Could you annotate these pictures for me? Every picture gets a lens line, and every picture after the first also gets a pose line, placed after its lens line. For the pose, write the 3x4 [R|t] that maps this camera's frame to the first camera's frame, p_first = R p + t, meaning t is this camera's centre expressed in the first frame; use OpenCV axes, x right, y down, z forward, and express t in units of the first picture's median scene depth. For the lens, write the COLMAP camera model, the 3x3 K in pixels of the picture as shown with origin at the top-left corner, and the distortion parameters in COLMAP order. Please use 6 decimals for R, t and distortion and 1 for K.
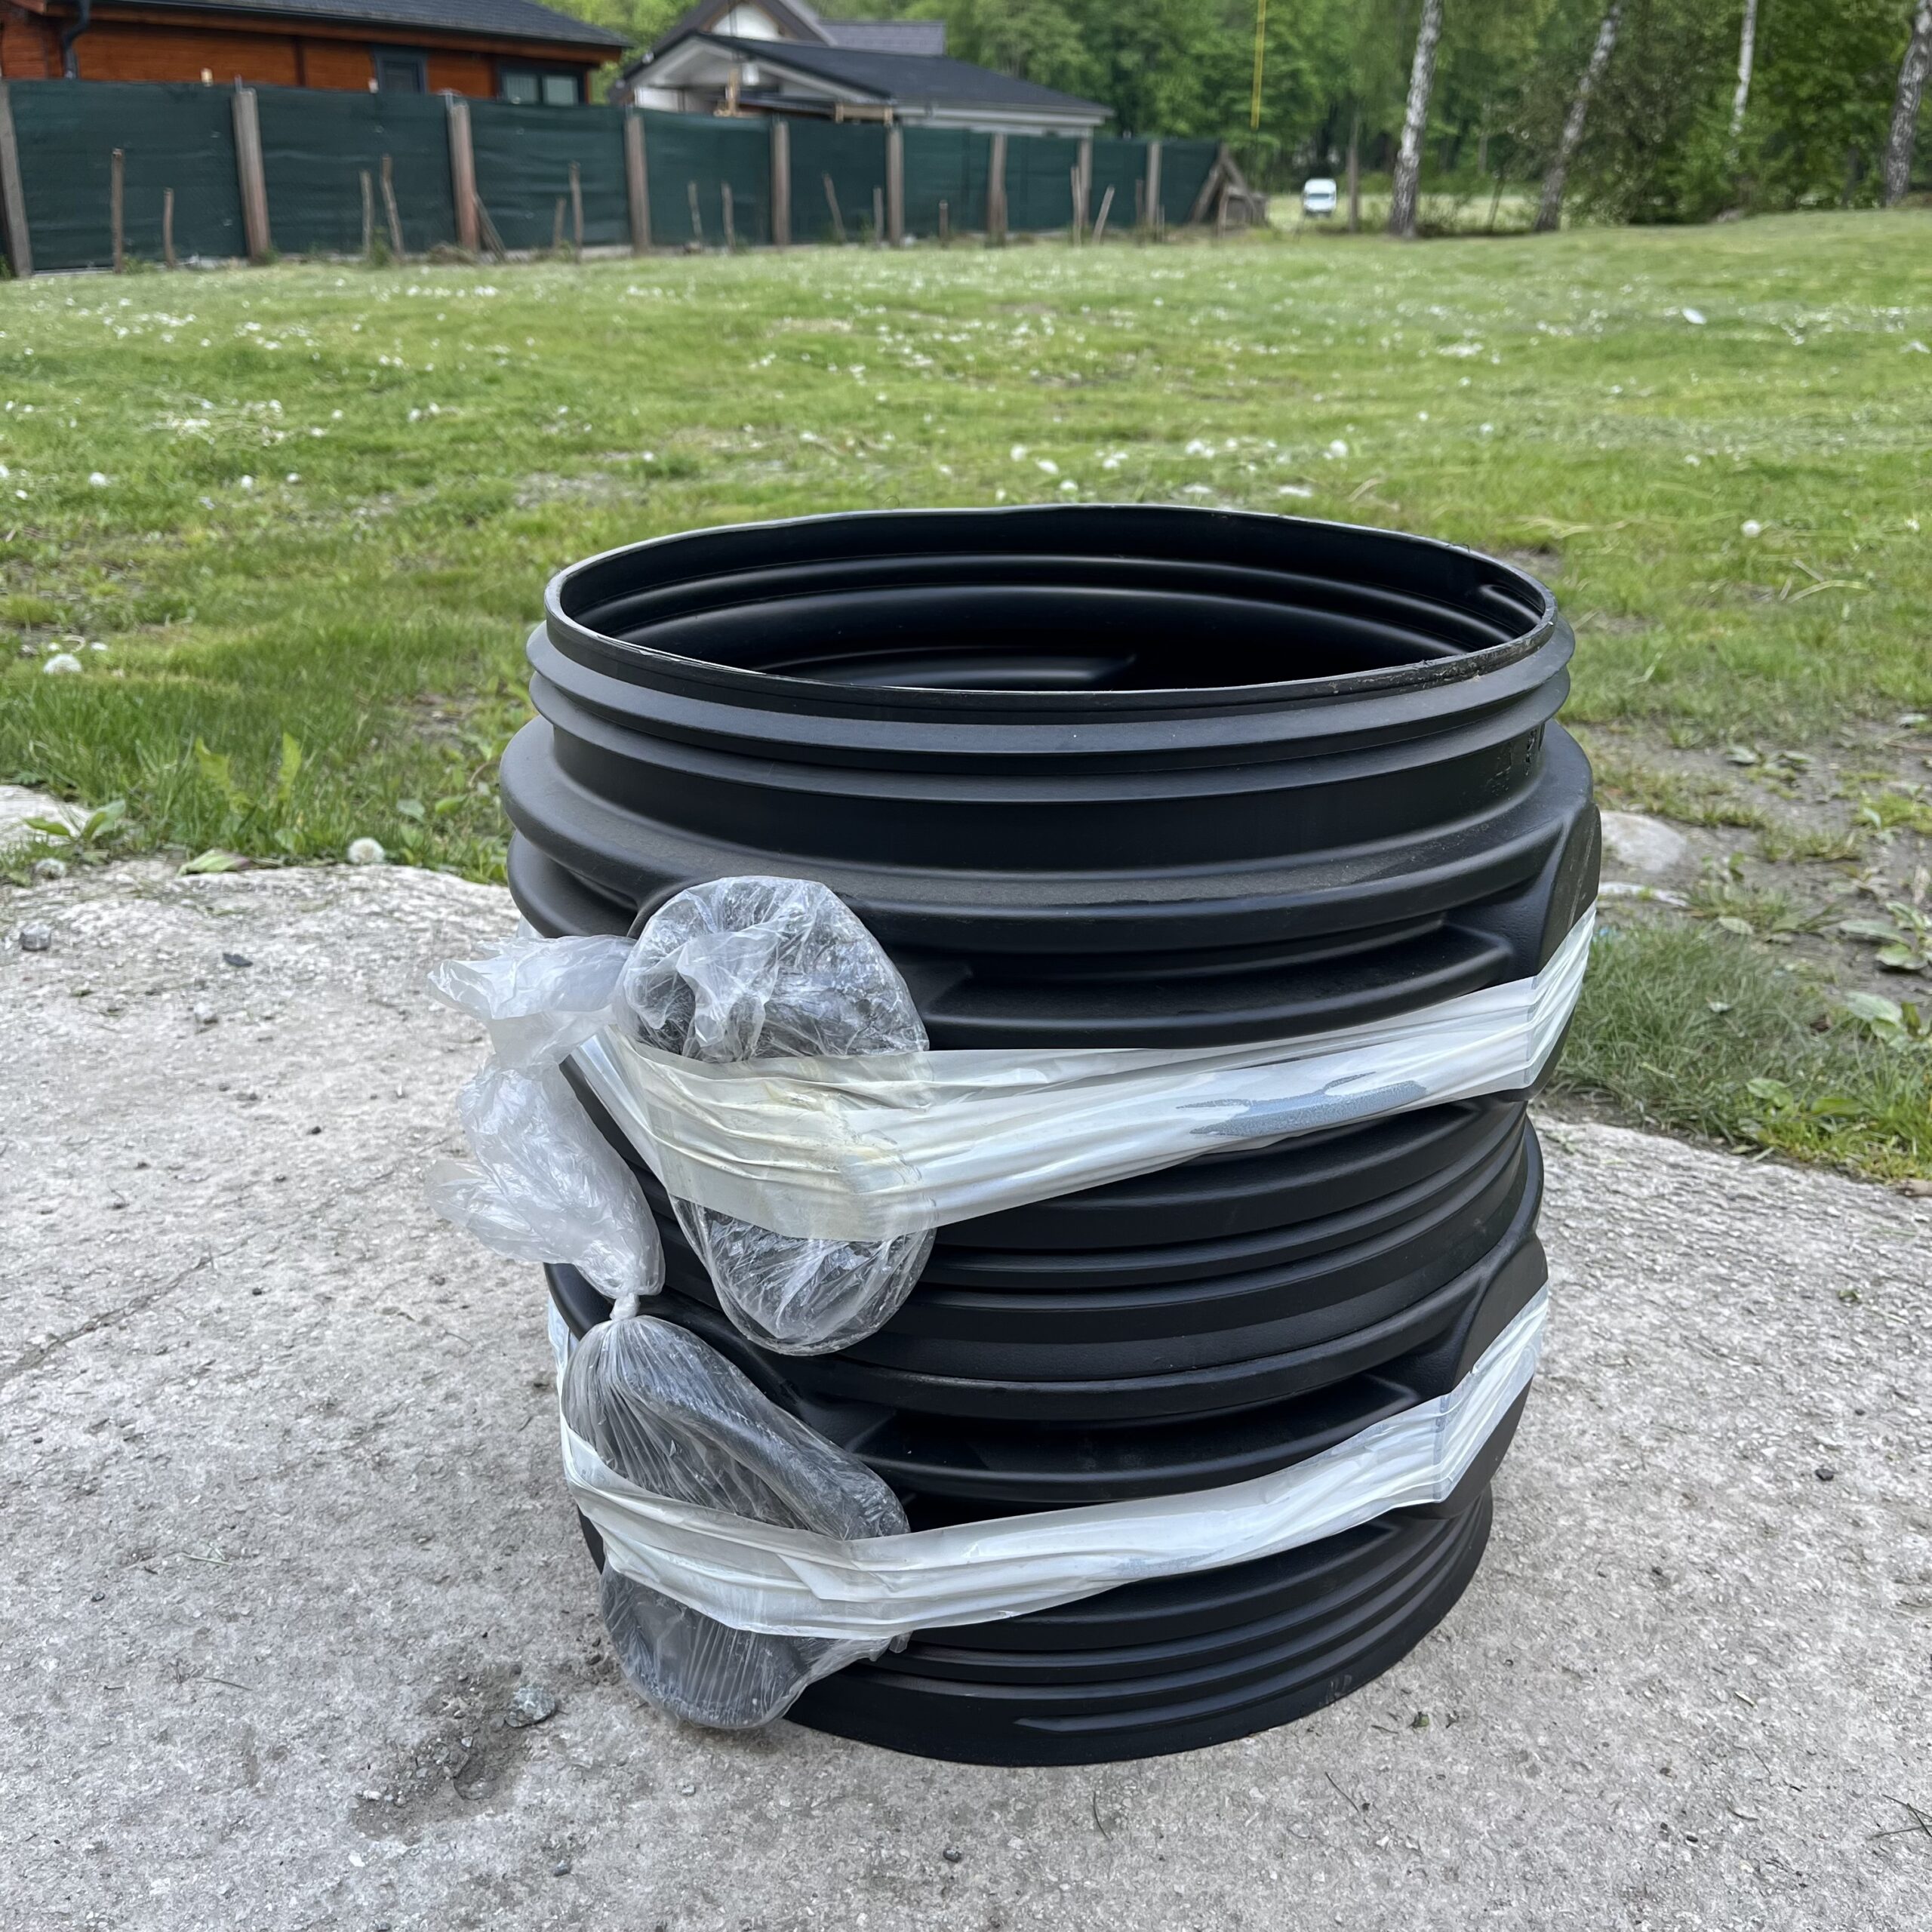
lens RADIAL K [[1976.1, 0, 968.4], [0, 1976.1, 999.7], [0, 0, 1]] dist [0.035739, -0.035301]
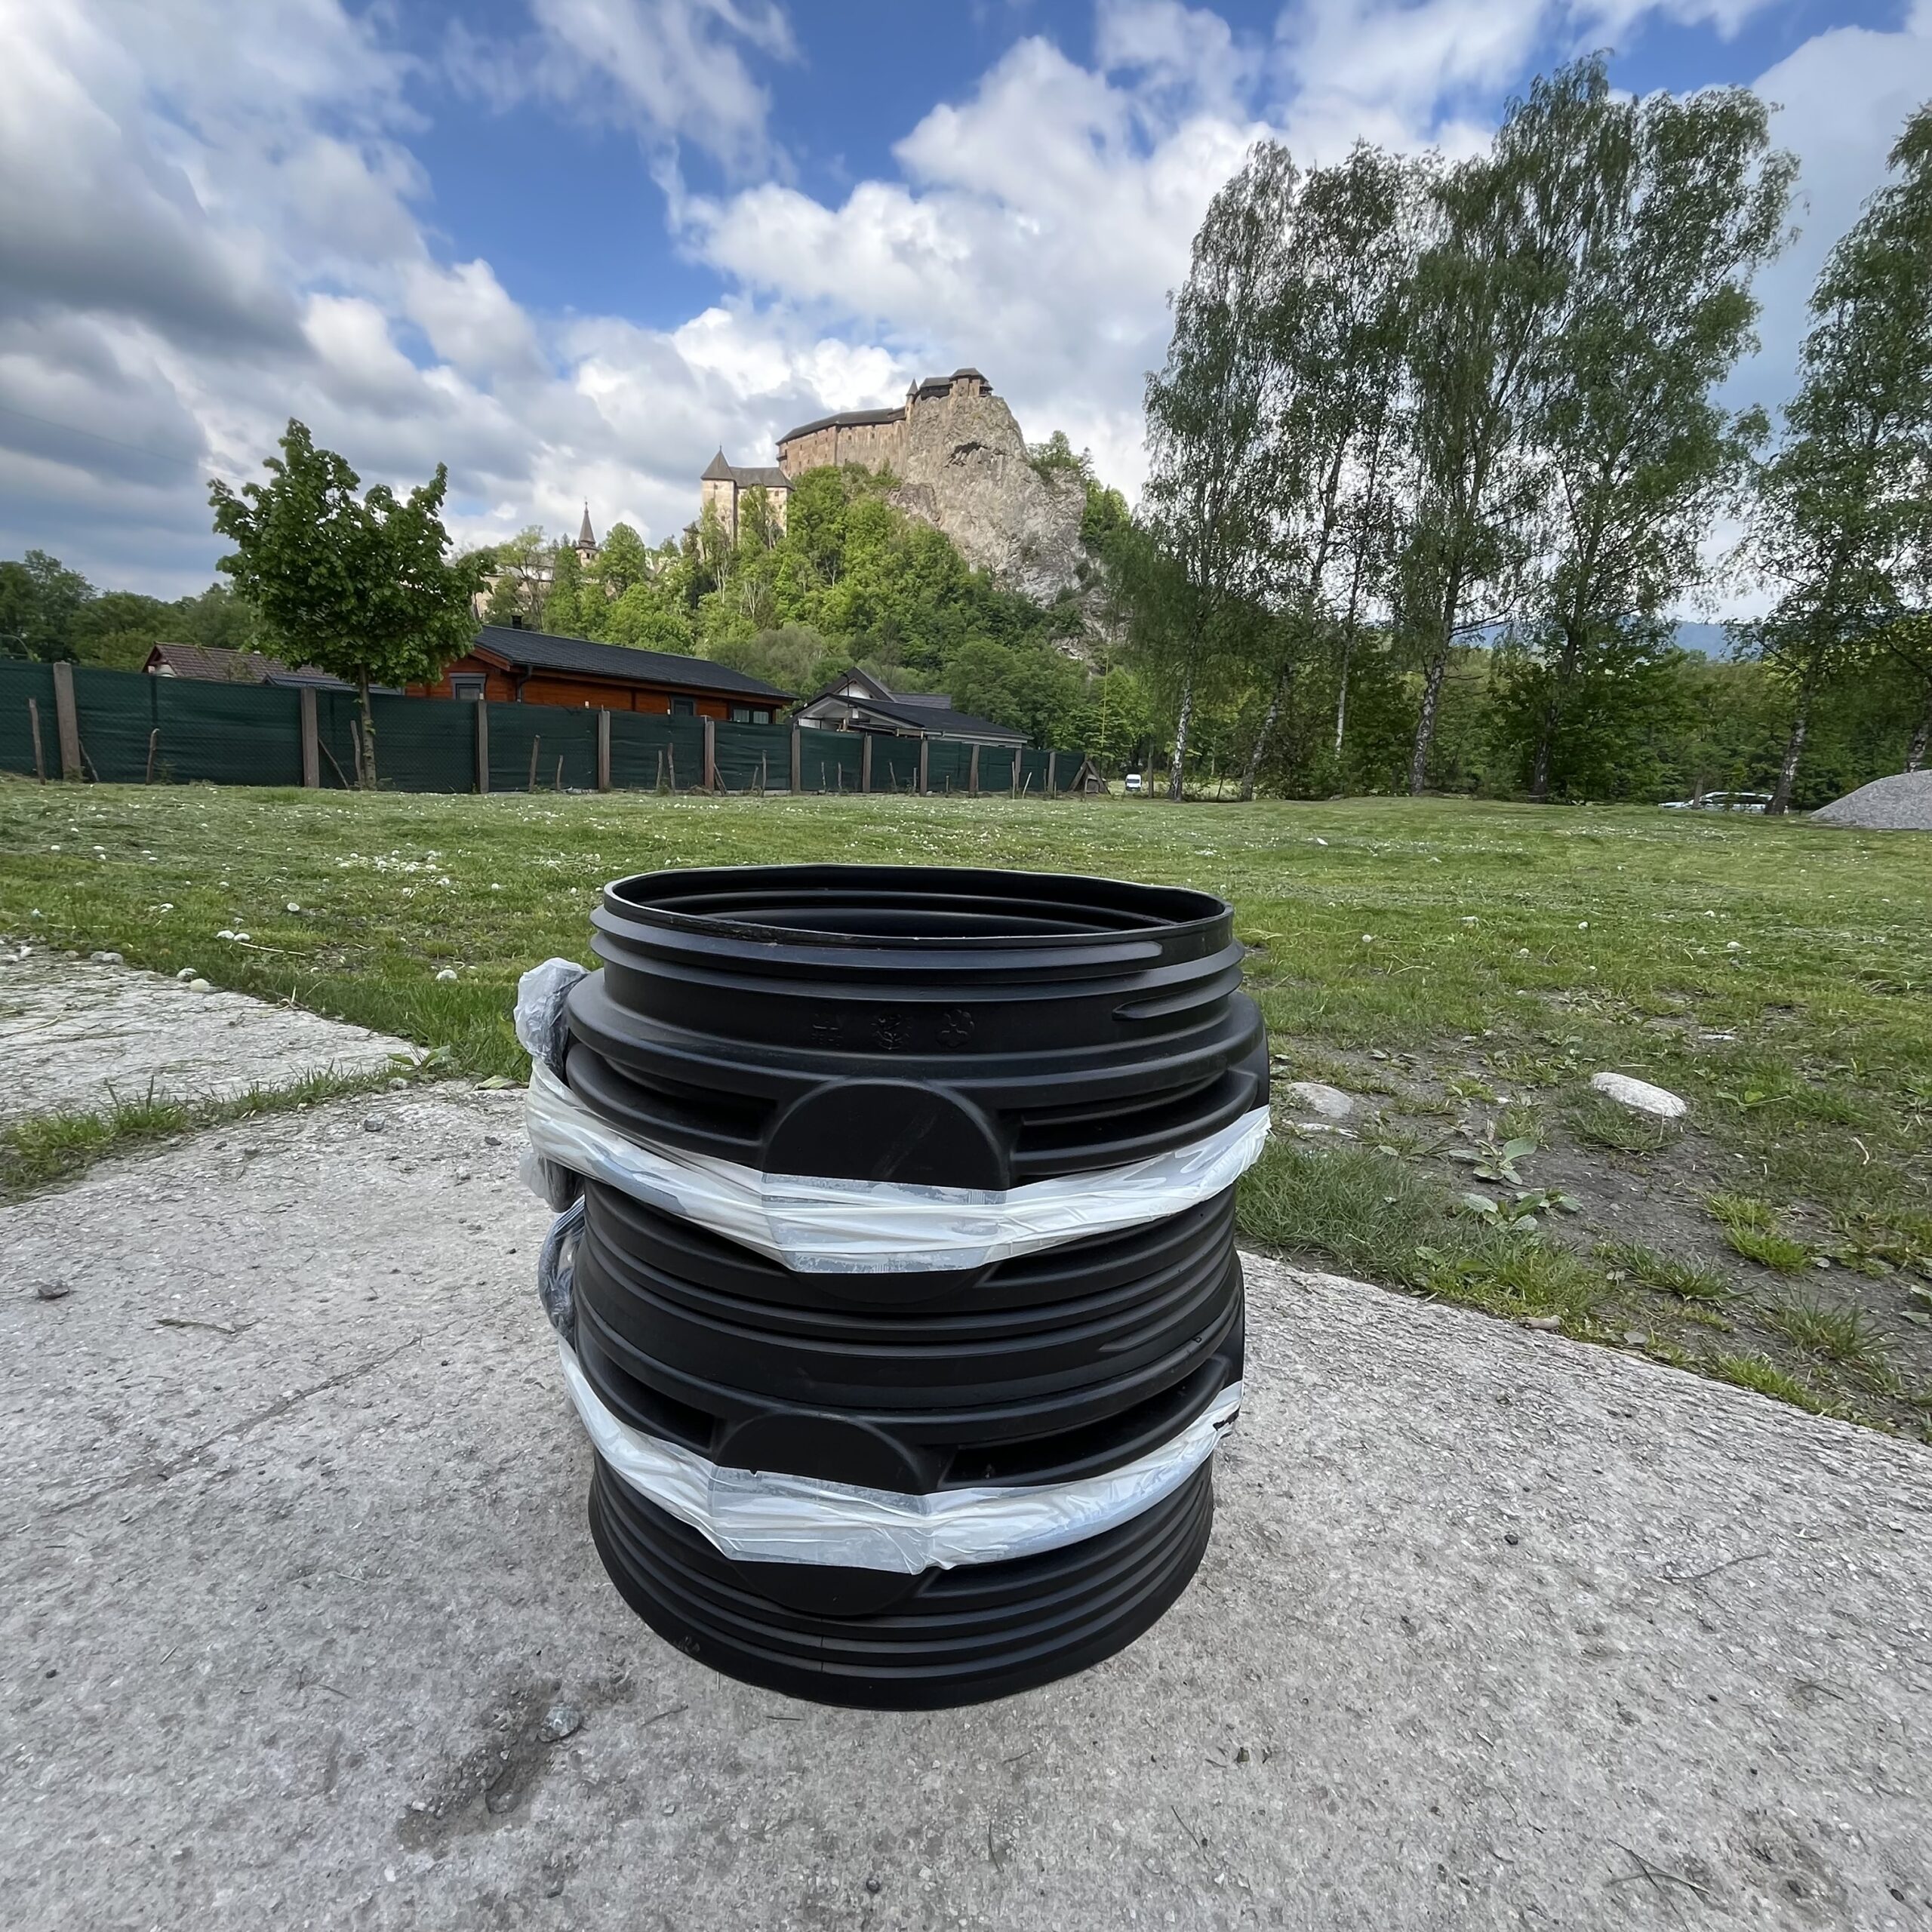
lens RADIAL K [[1041.2, 0, 961.8], [0, 1041.2, 967.1], [0, 0, 1]] dist [-0.002123, -0.000743]
pose [[0.999363, 0.034803, 0.007950, 0.015041], [-0.032492, 0.978992, -0.201295, -0.000099], [-0.014789, 0.200908, 0.979498, 0.172607]]
